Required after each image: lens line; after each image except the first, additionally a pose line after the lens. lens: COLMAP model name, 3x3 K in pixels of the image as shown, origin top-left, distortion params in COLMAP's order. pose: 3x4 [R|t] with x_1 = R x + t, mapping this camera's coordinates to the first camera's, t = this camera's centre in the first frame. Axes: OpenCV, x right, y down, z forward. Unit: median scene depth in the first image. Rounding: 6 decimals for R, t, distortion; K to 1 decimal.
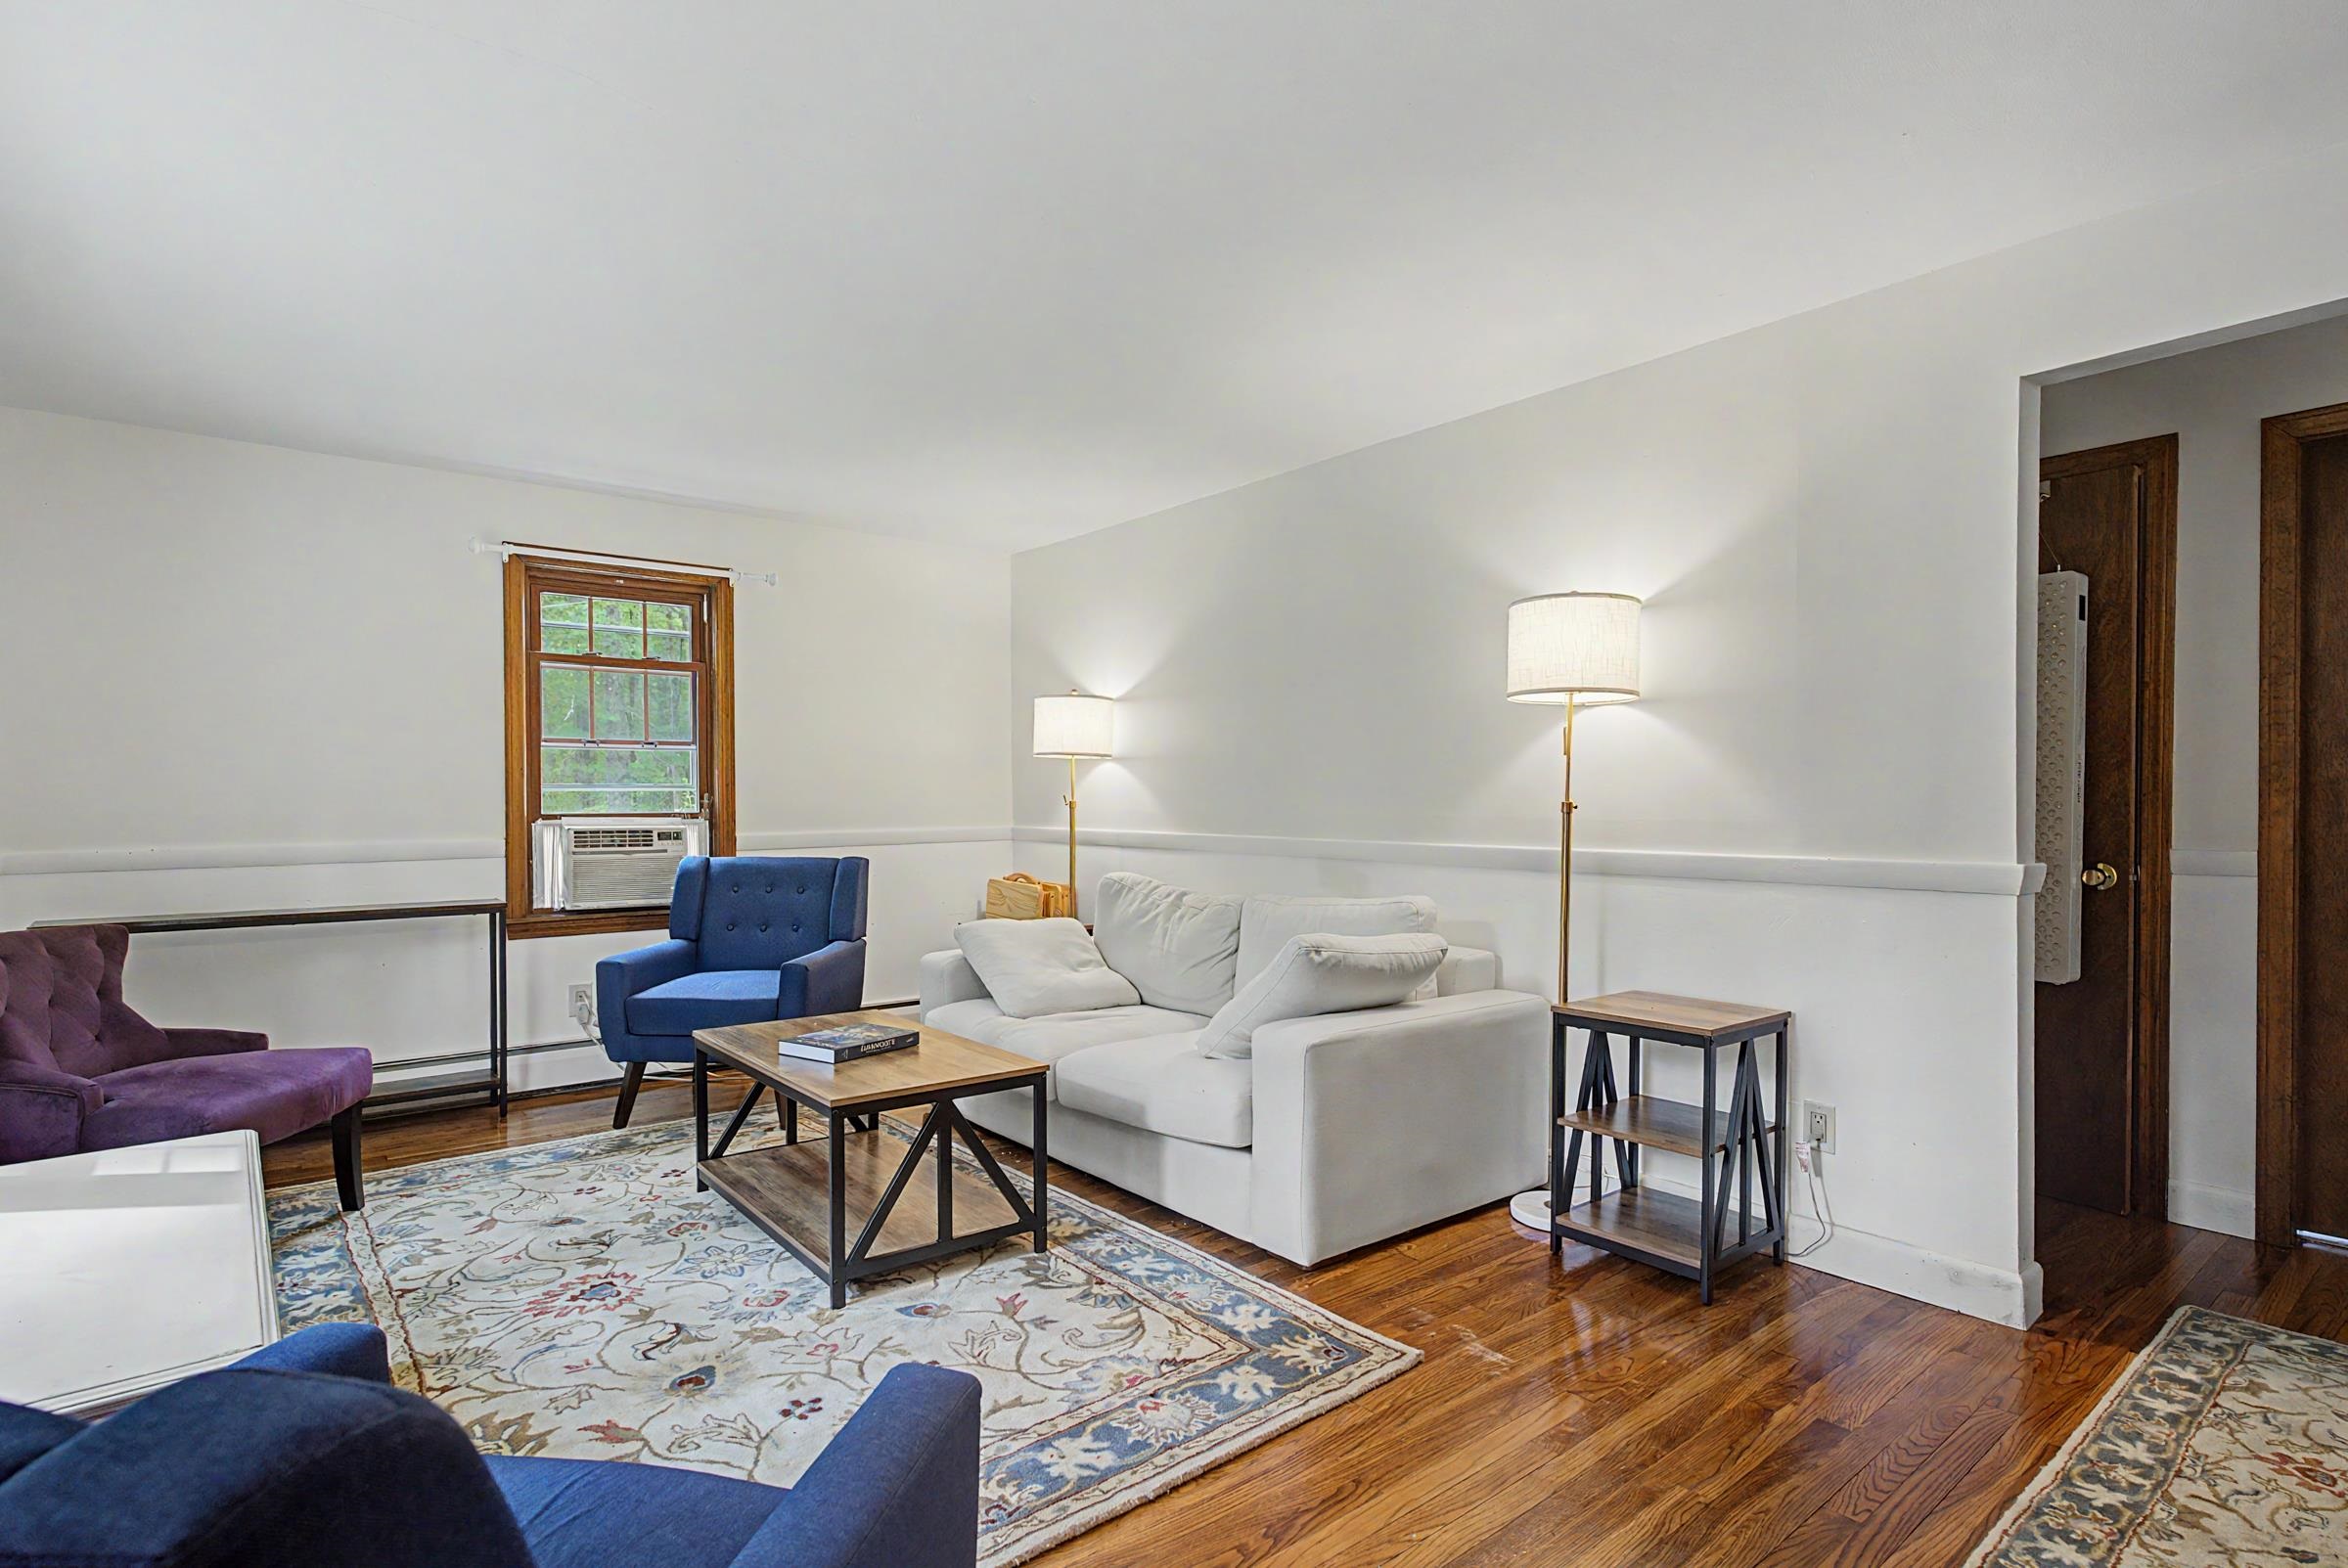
lens RADIAL K [[1166.9, 0, 1174.7], [0, 1166.9, 794.5], [0, 0, 1]] dist [-0.011467, -0.000152]
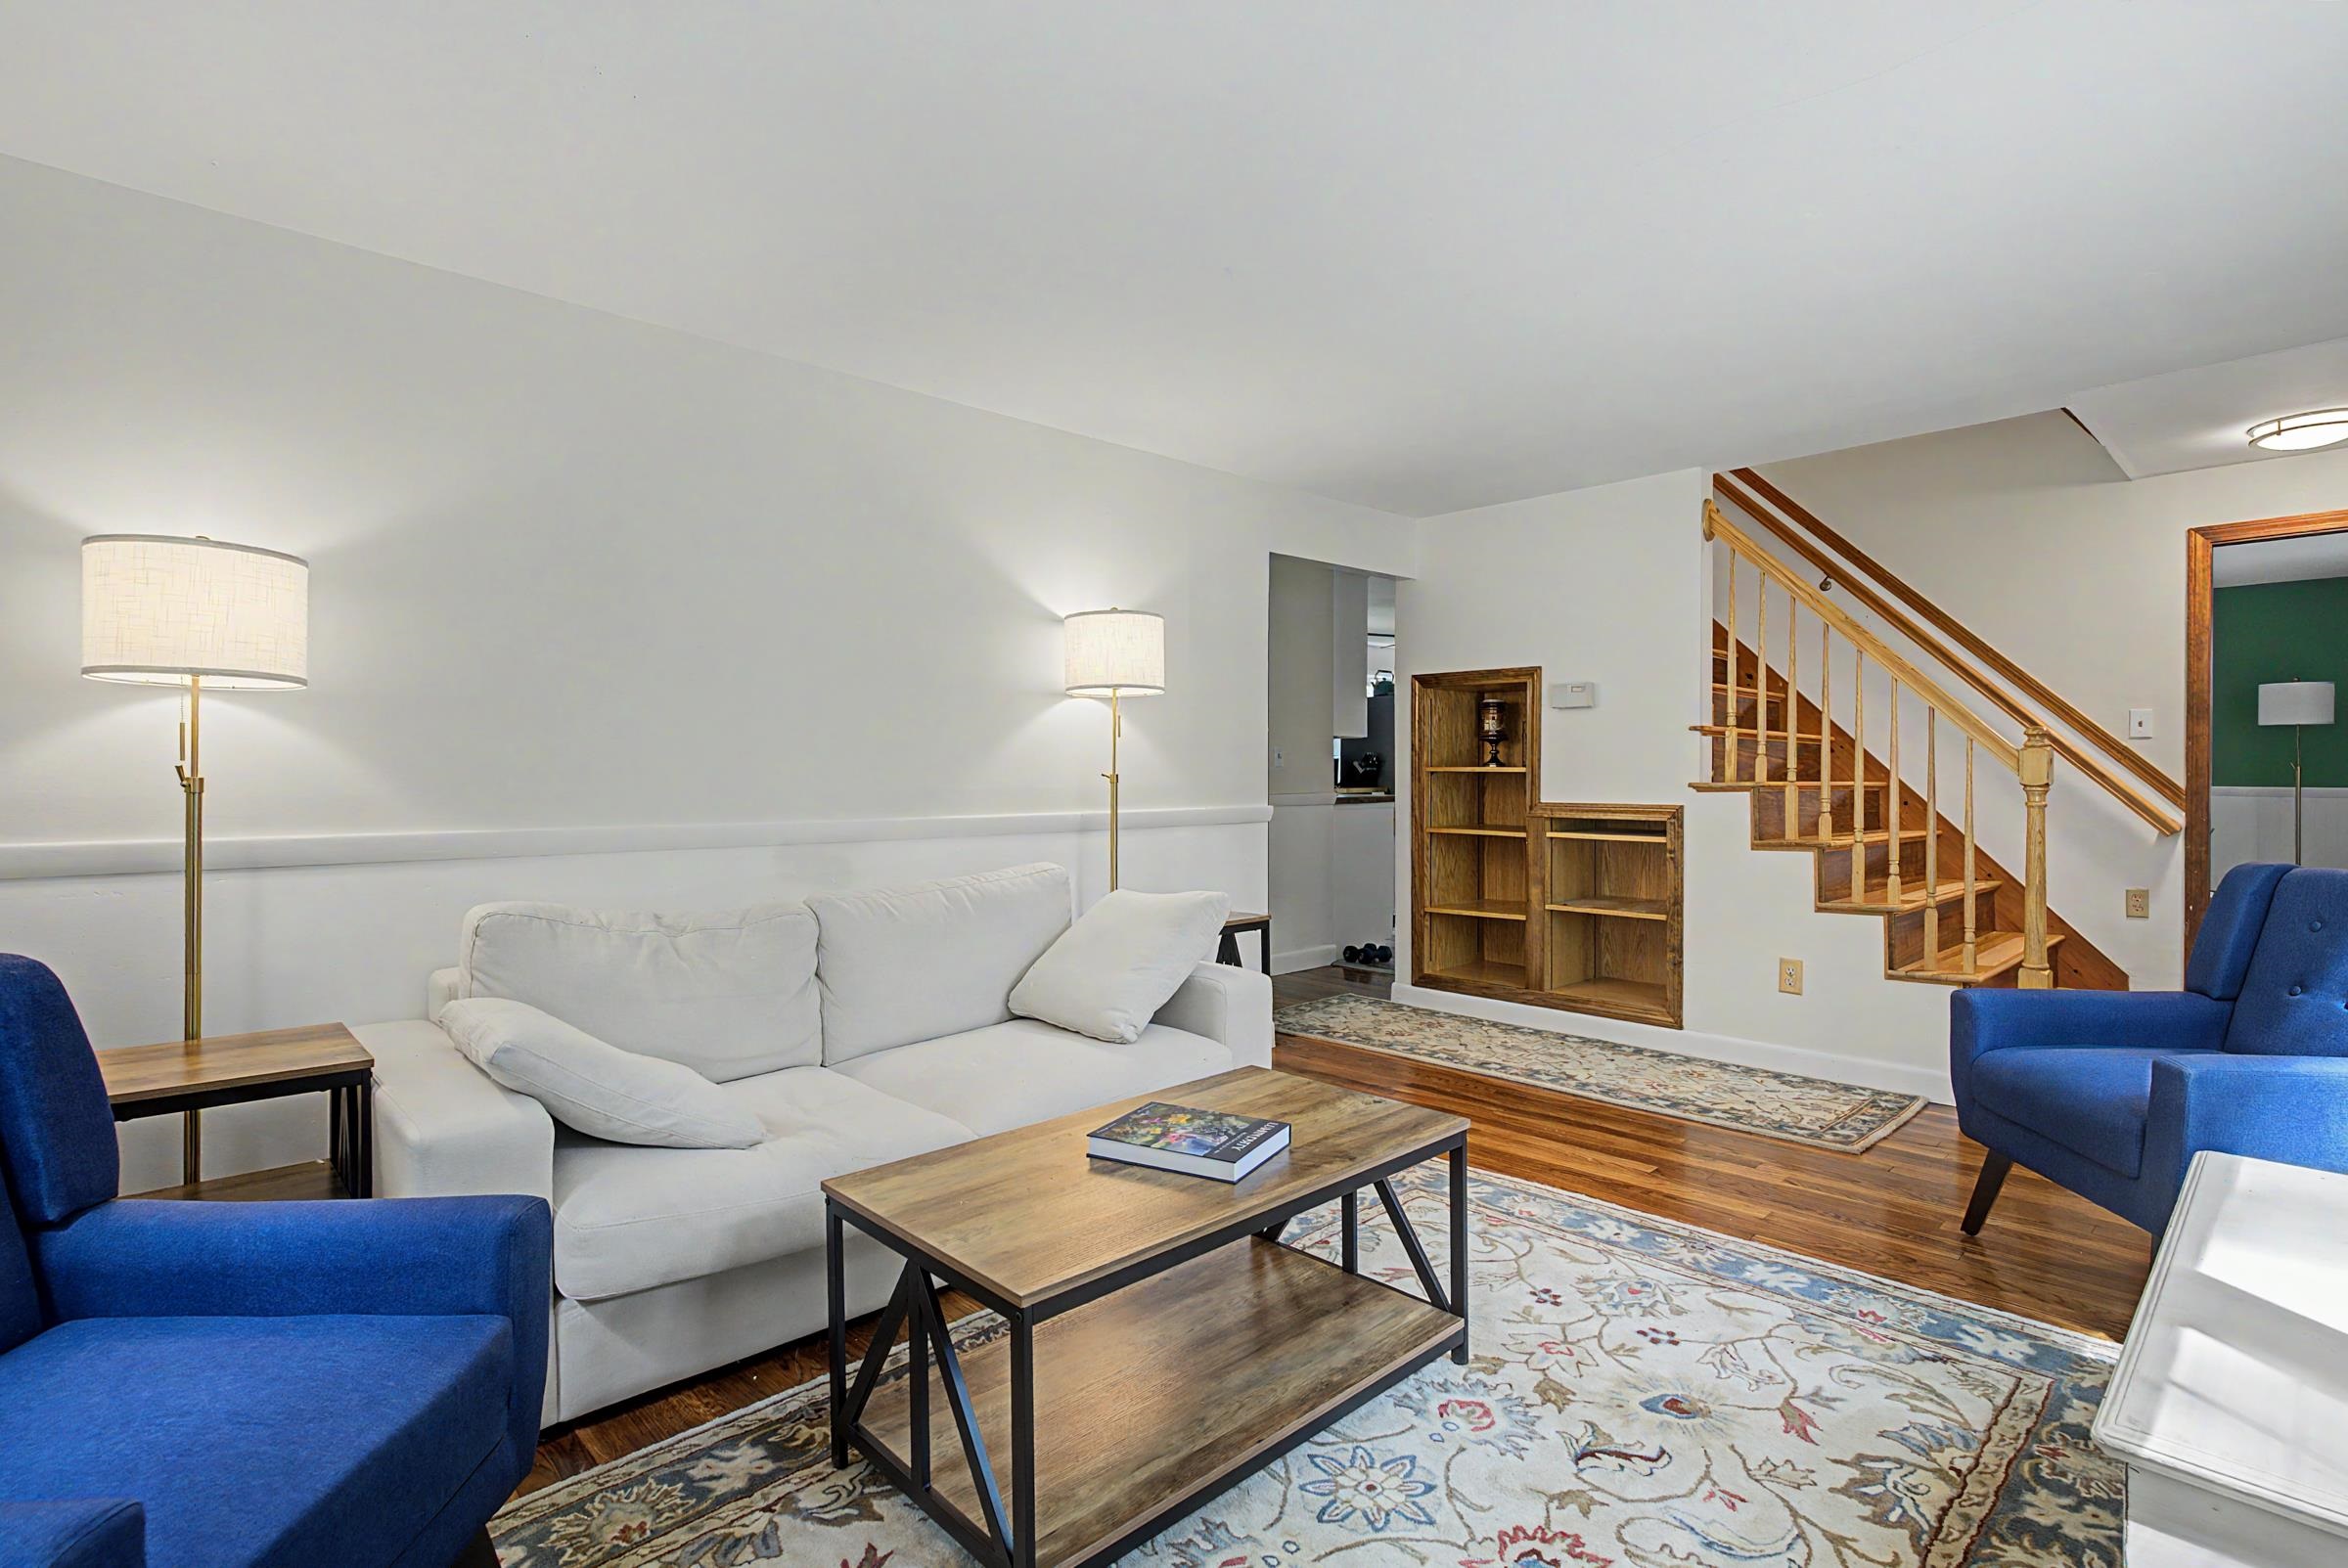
lens RADIAL K [[1130.1, 0, 1180.2], [0, 1130.1, 797.7], [0, 0, 1]] dist [-0.003767, 0.000206]
pose [[-0.080942, -0.027052, 0.996352, -0.893728], [-0.005592, 0.999628, 0.026687, -0.001100], [-0.996703, -0.003411, -0.081063, 1.037356]]
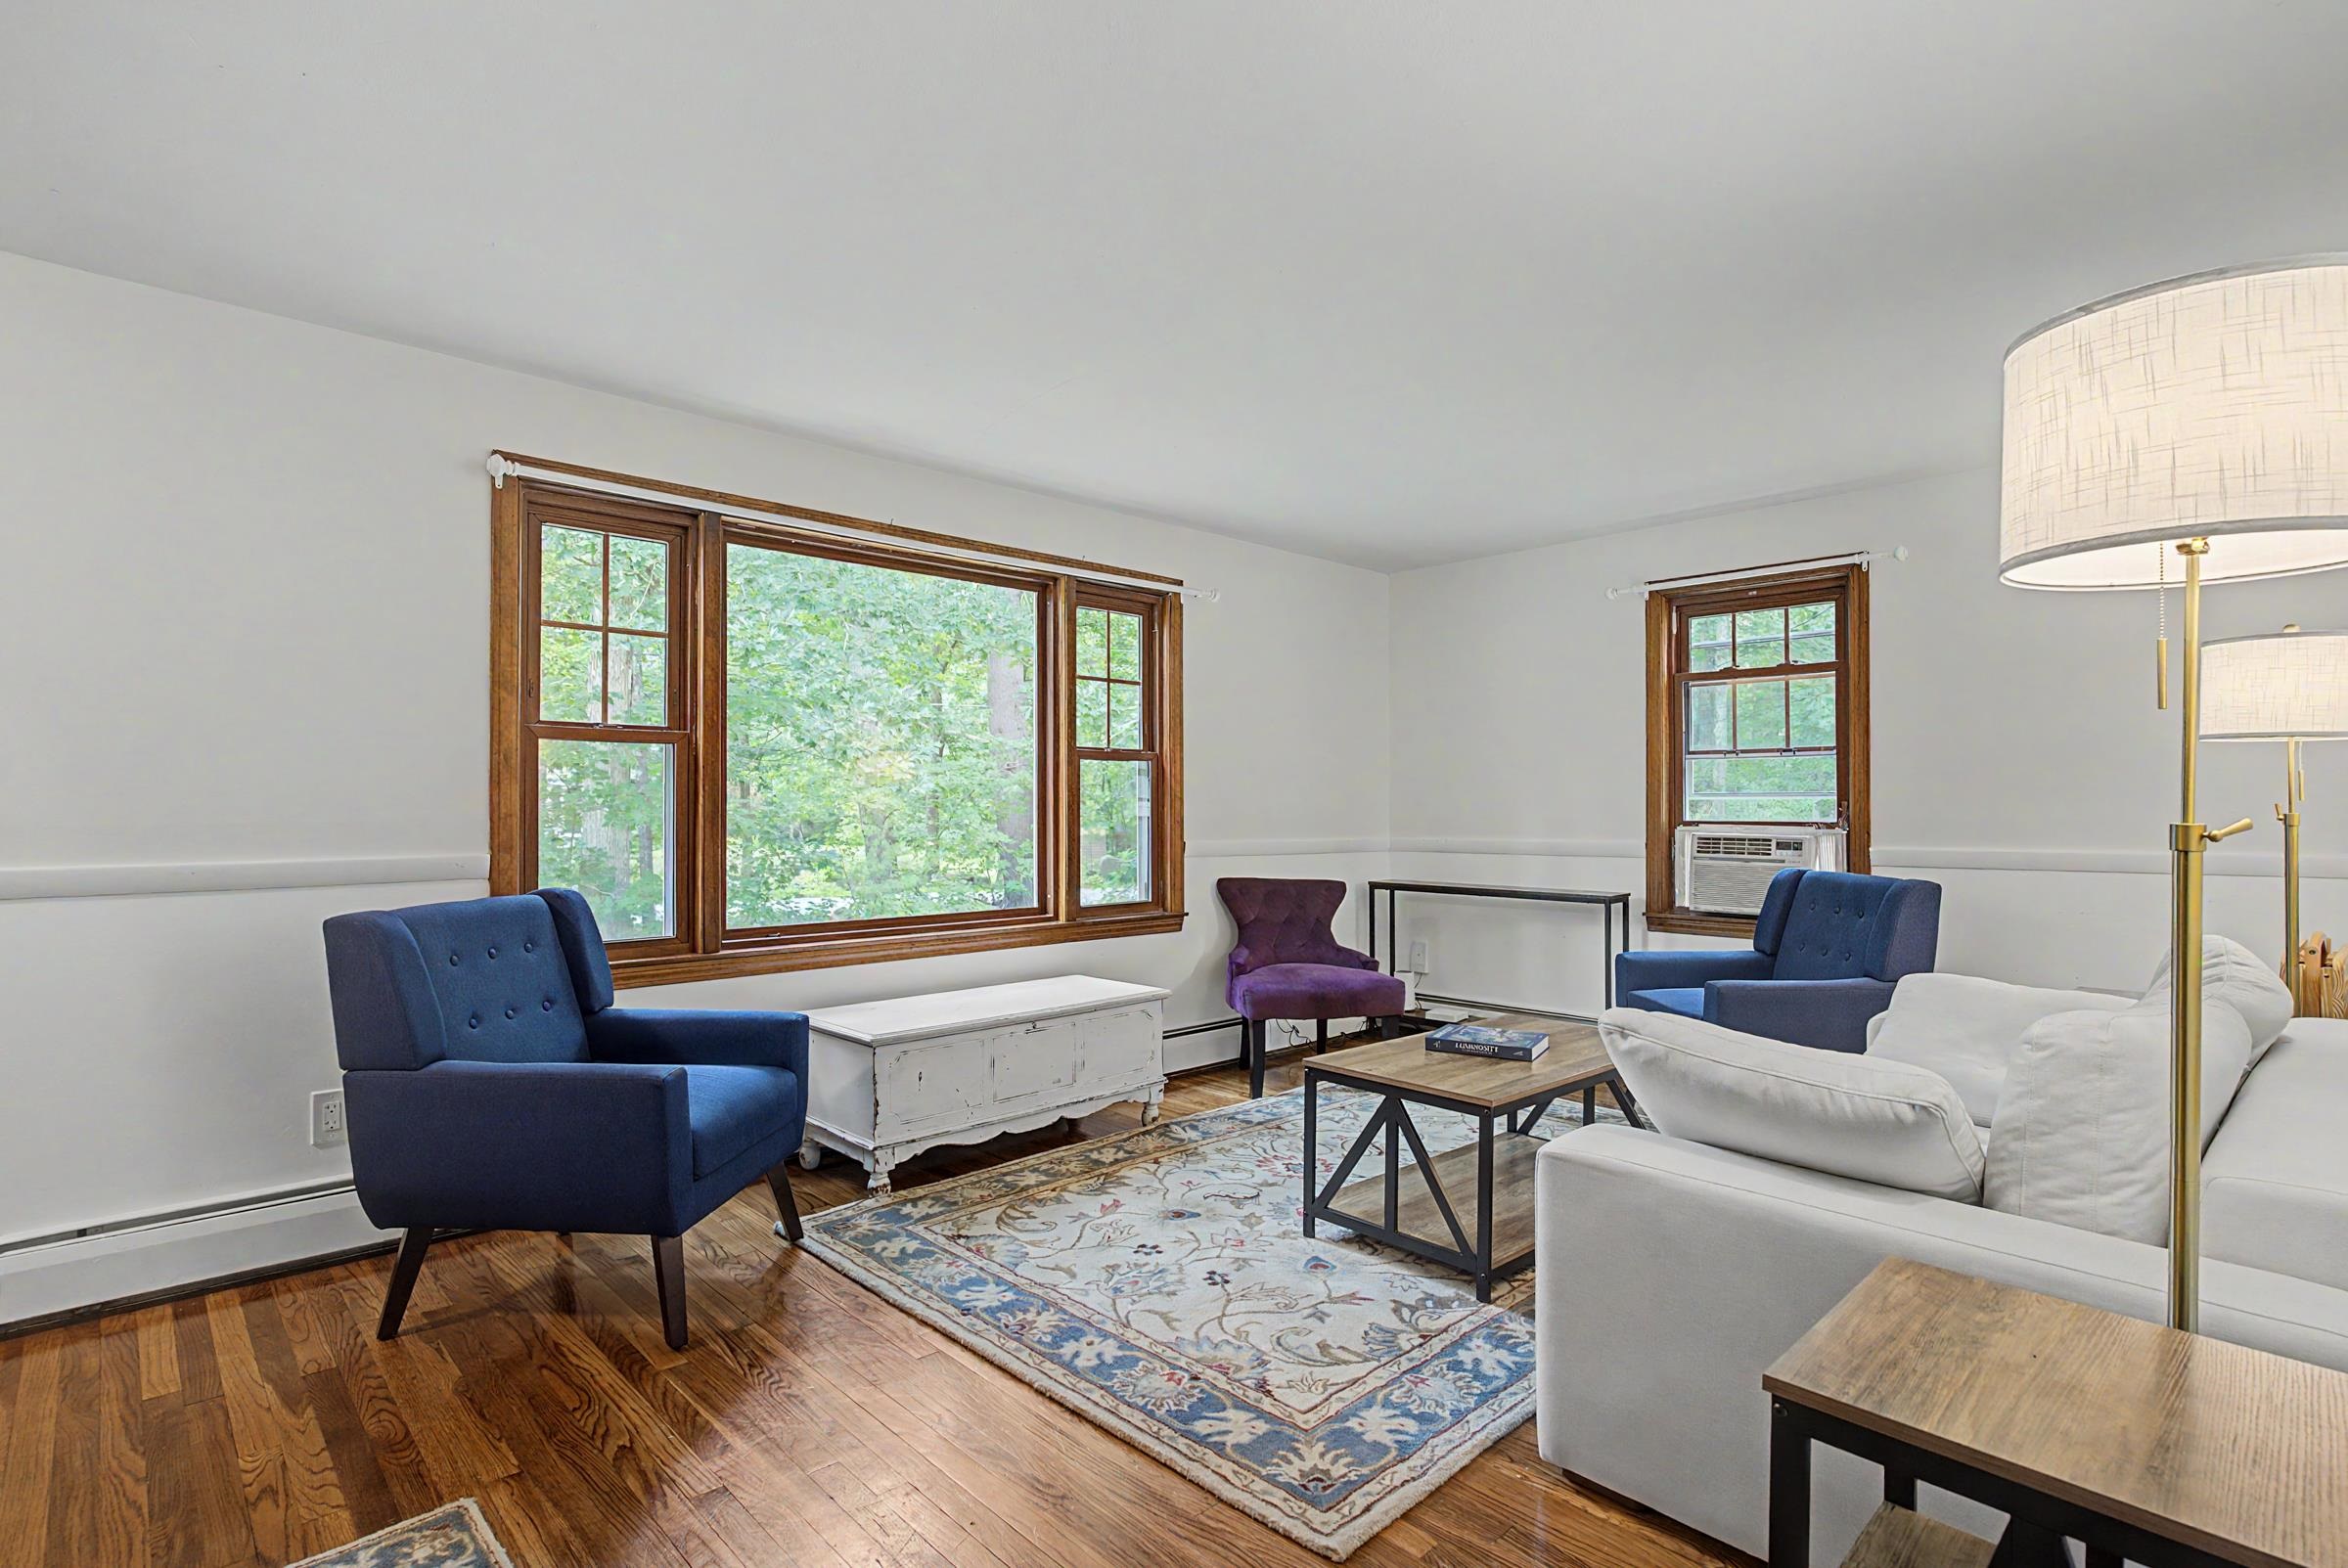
lens RADIAL K [[1143.2, 0, 1174.0], [0, 1143.2, 784.0], [0, 0, 1]] dist [-0.002622, 0.000043]
pose [[0.076191, -0.015505, -0.996973, 0.706192], [0.001685, 0.999880, -0.015421, -0.002856], [0.997092, -0.000505, 0.076208, 0.626686]]
